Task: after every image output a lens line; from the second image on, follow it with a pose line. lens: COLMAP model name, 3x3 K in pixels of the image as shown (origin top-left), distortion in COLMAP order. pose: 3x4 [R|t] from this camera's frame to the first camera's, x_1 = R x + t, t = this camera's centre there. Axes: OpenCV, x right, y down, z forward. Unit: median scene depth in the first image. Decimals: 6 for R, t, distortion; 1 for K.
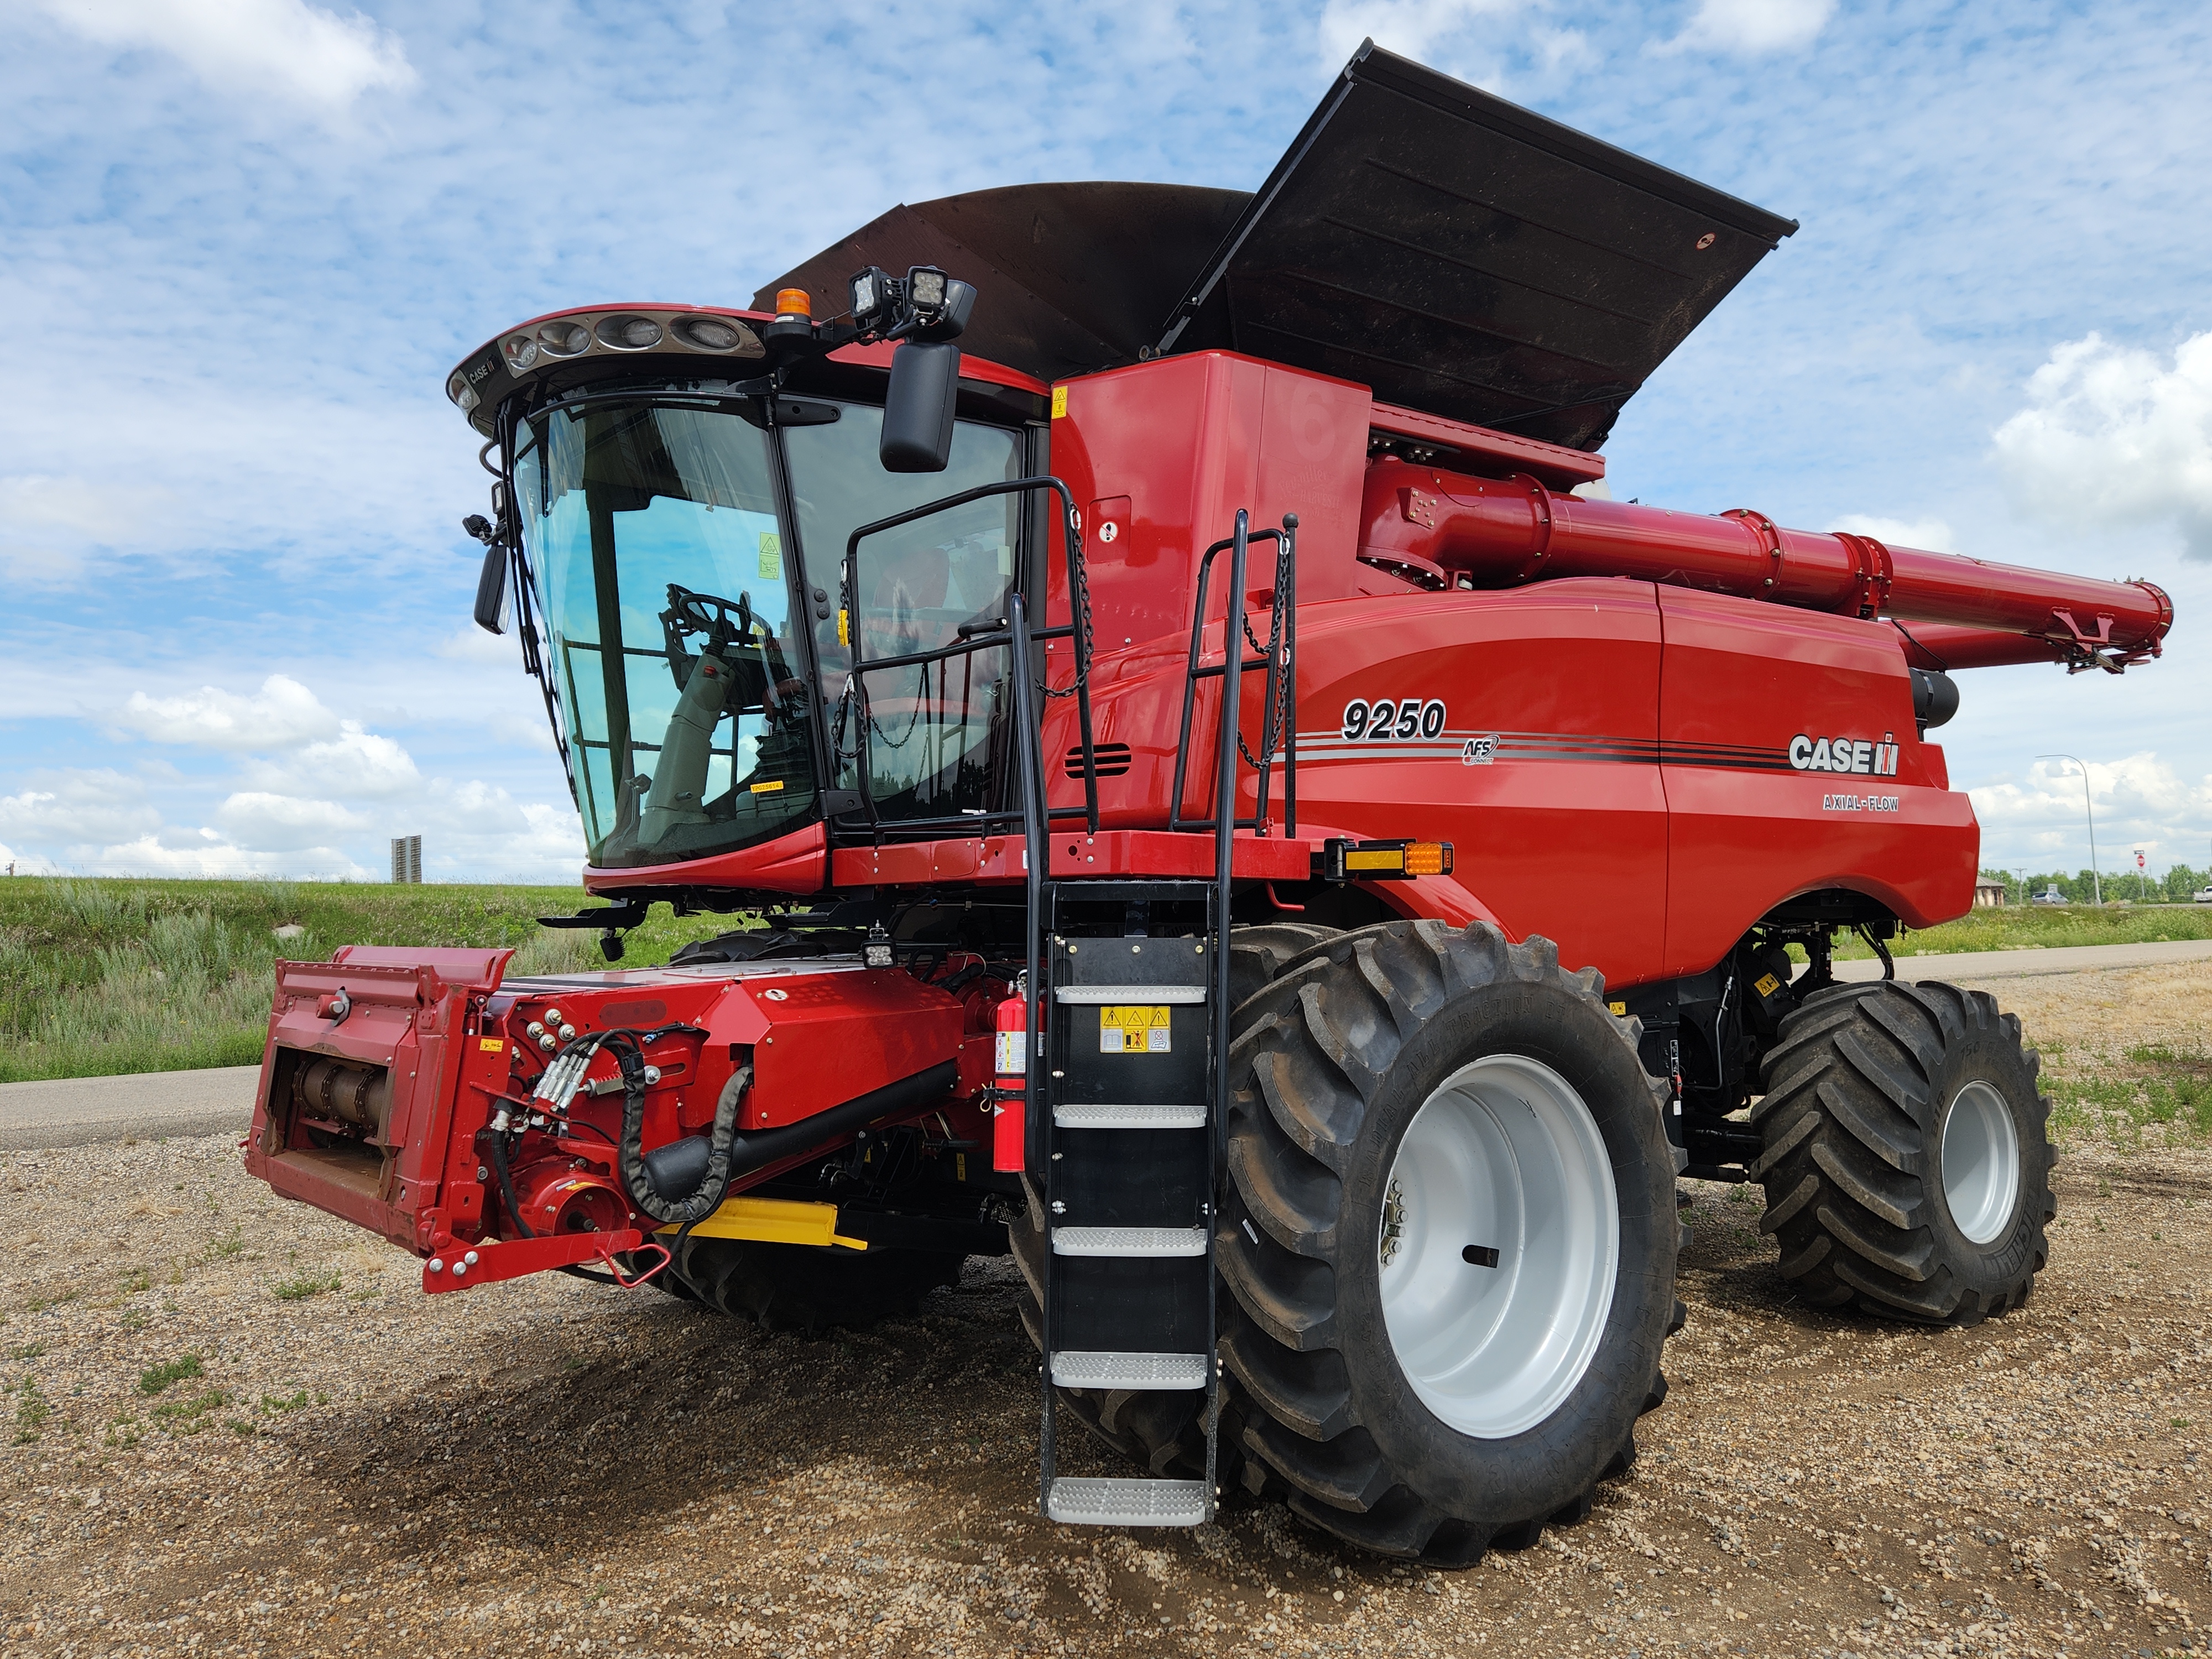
lens RADIAL K [[1781.8, 0, 1174.4], [0, 1781.8, 802.1], [0, 0, 1]] dist [0.024997, -0.011260]
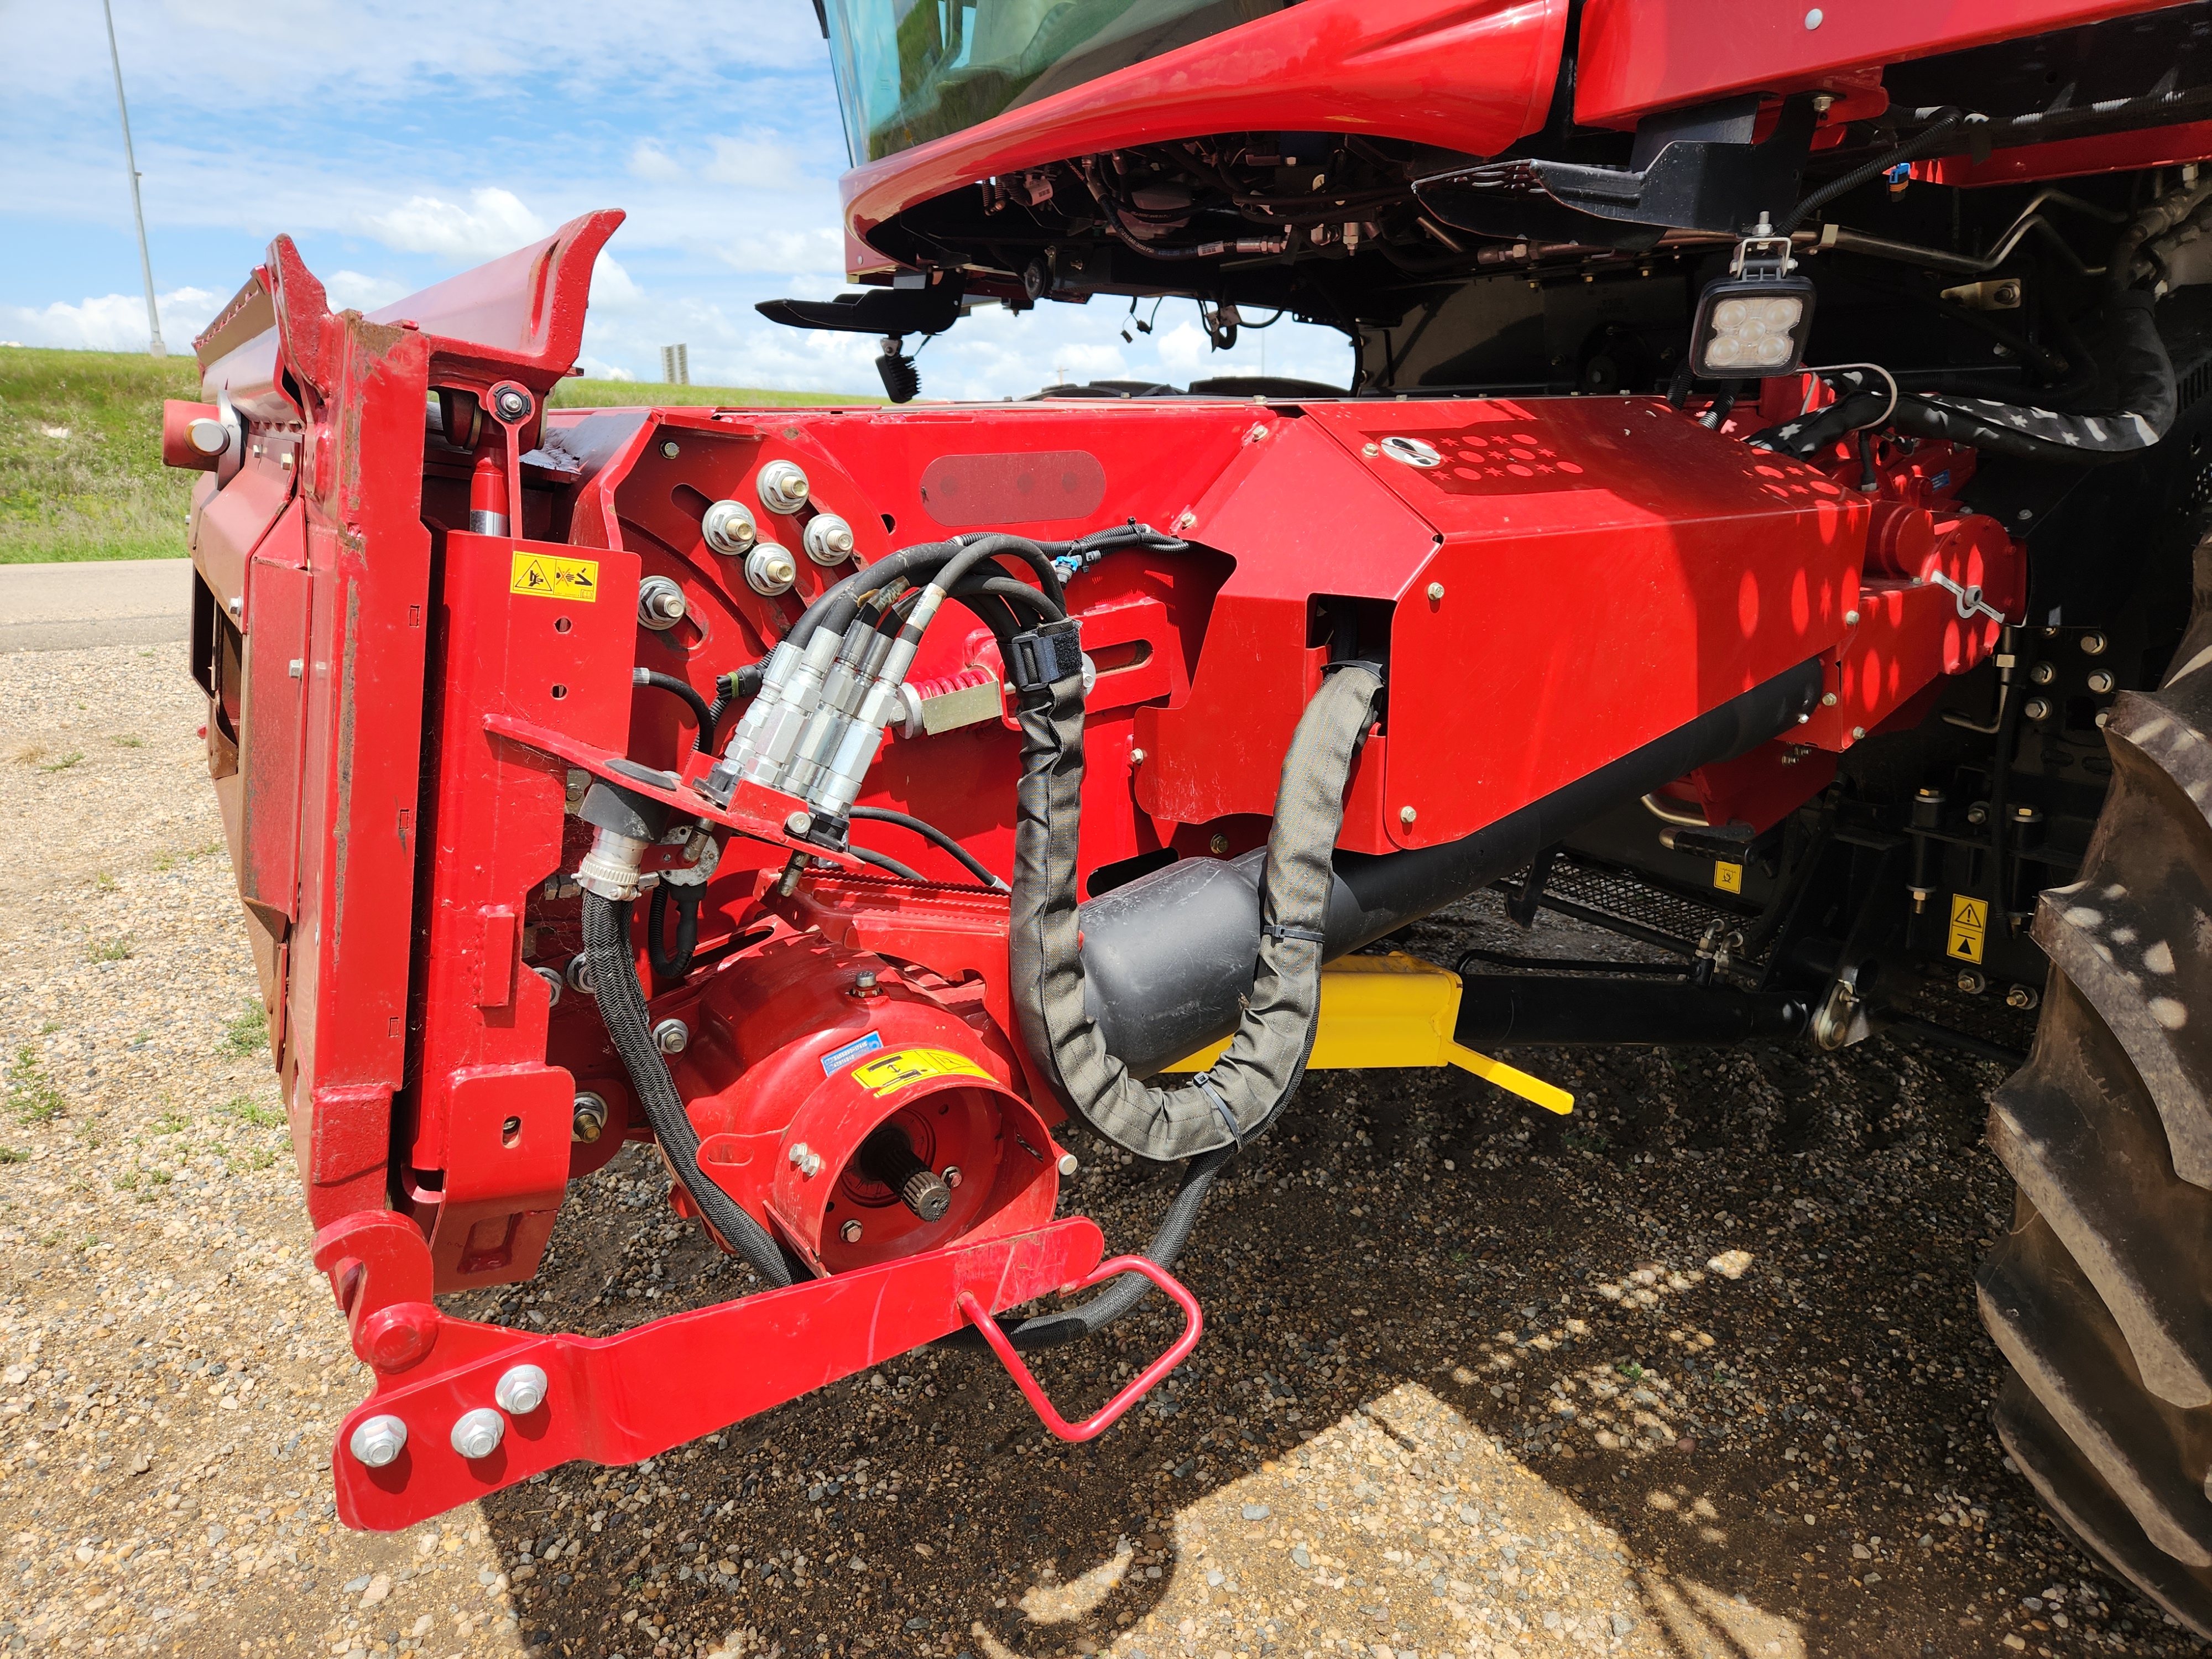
lens RADIAL K [[1494.1, 0, 1158.8], [0, 1494.1, 845.3], [0, 0, 1]] dist [0.065729, -0.037806]
pose [[0.993394, 0.059701, -0.097996, -0.235443], [-0.025140, 0.946482, 0.321775, 0.086618], [0.111962, -0.317186, 0.941731, 0.689192]]
